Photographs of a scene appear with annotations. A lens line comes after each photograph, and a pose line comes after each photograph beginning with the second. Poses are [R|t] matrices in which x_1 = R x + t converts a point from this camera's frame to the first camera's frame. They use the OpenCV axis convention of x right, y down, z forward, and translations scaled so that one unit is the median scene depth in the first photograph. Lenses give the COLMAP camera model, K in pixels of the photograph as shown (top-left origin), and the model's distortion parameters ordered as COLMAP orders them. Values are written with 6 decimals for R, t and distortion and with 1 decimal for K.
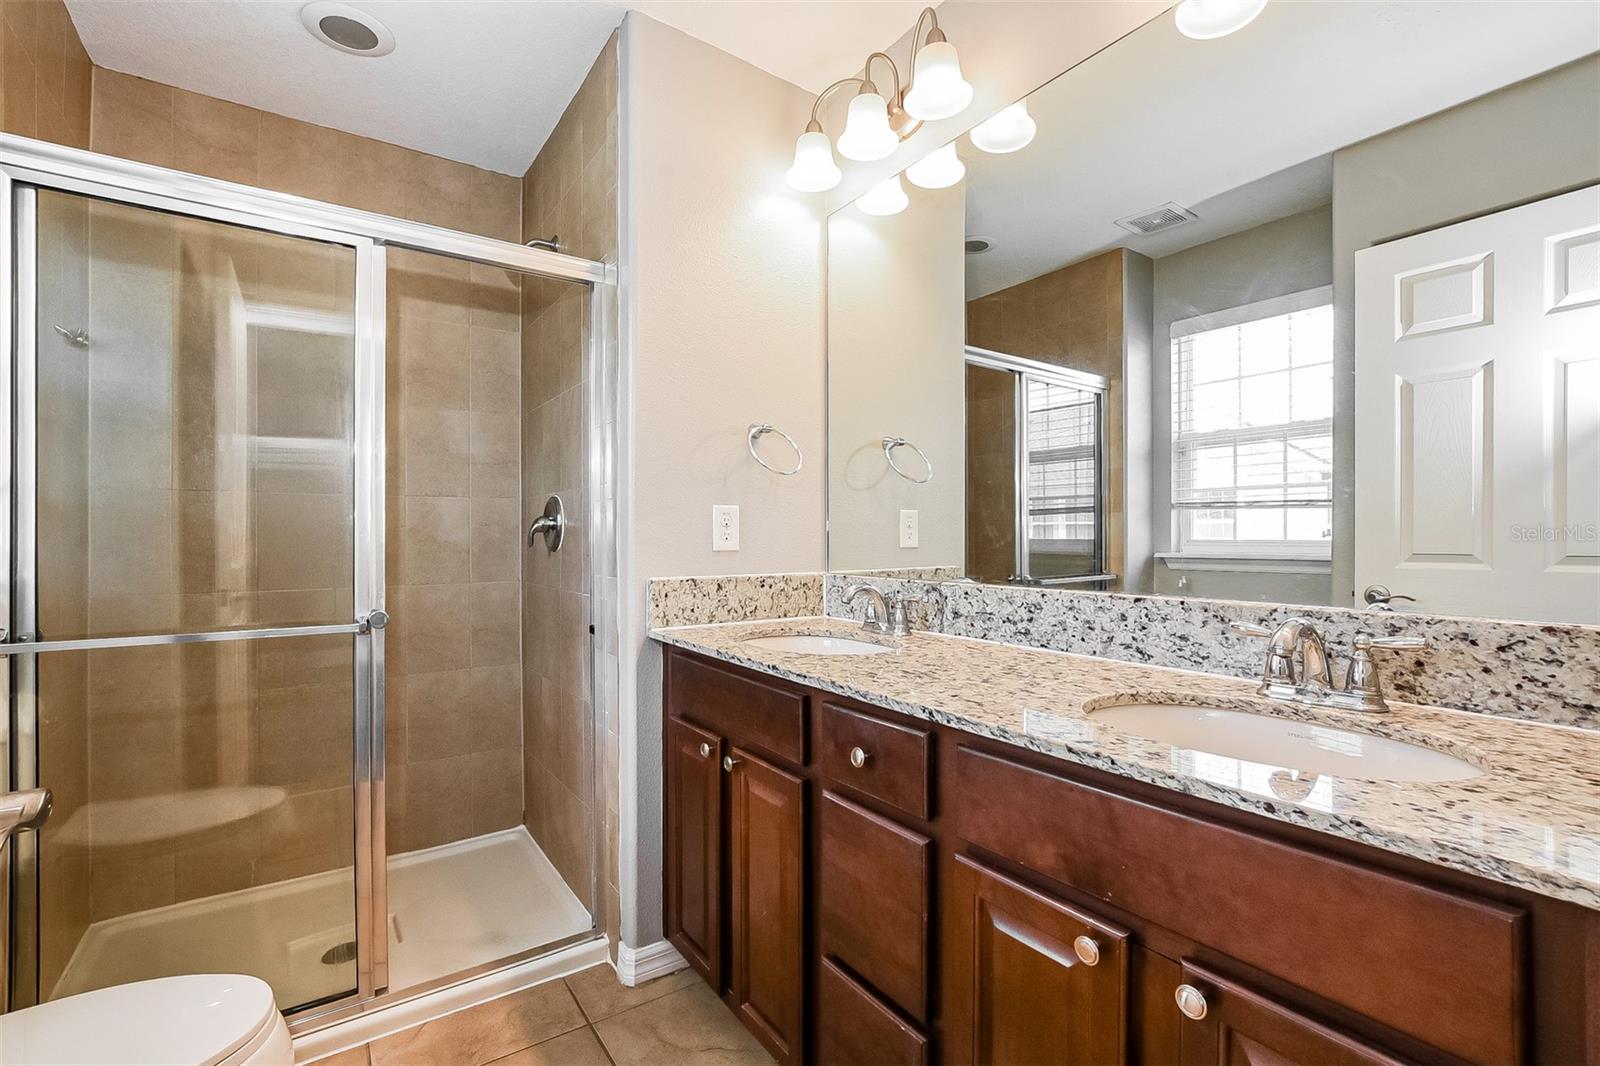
lens RADIAL K [[704.0, 0, 792.2], [0, 704.0, 530.8], [0, 0, 1]] dist [-0.020947, 0.005087]
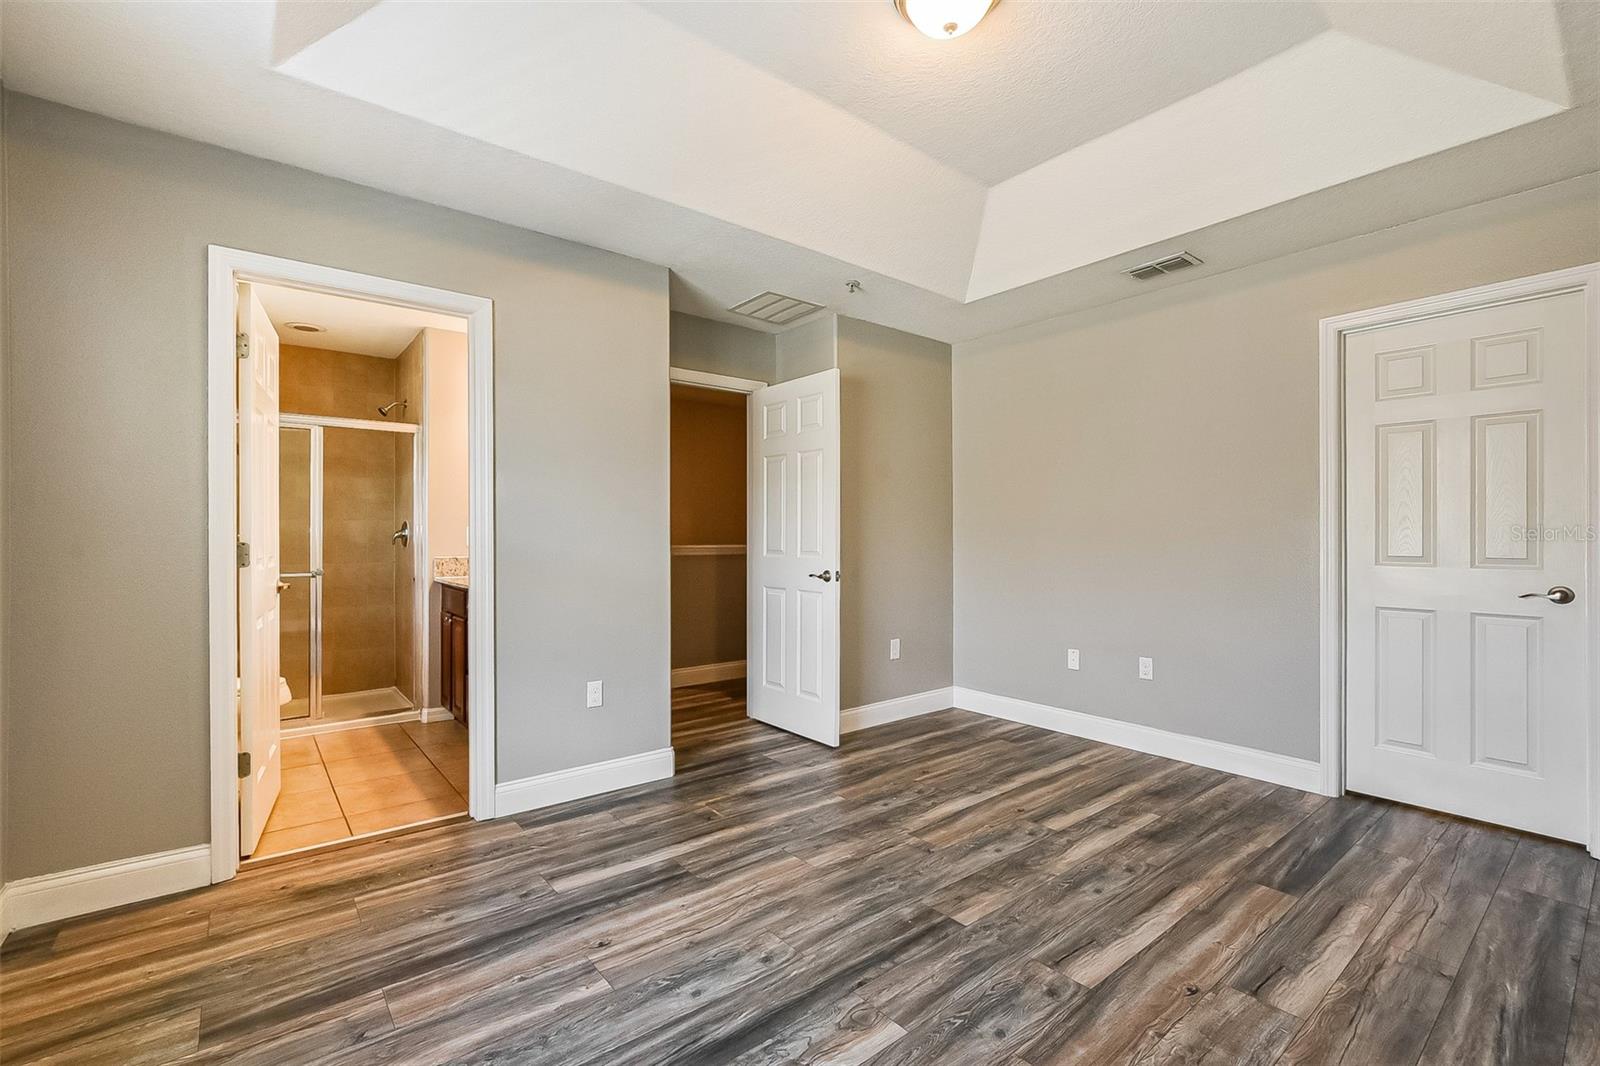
lens RADIAL K [[704.0, 0, 806.9], [0, 704.0, 530.3], [0, 0, 1]] dist [-0.020947, 0.005087]
pose [[0.997064, 0.004962, 0.076406, 0.872837], [-0.004224, 0.999943, -0.009821, -0.006492], [-0.076450, 0.009470, 0.997028, -1.485268]]
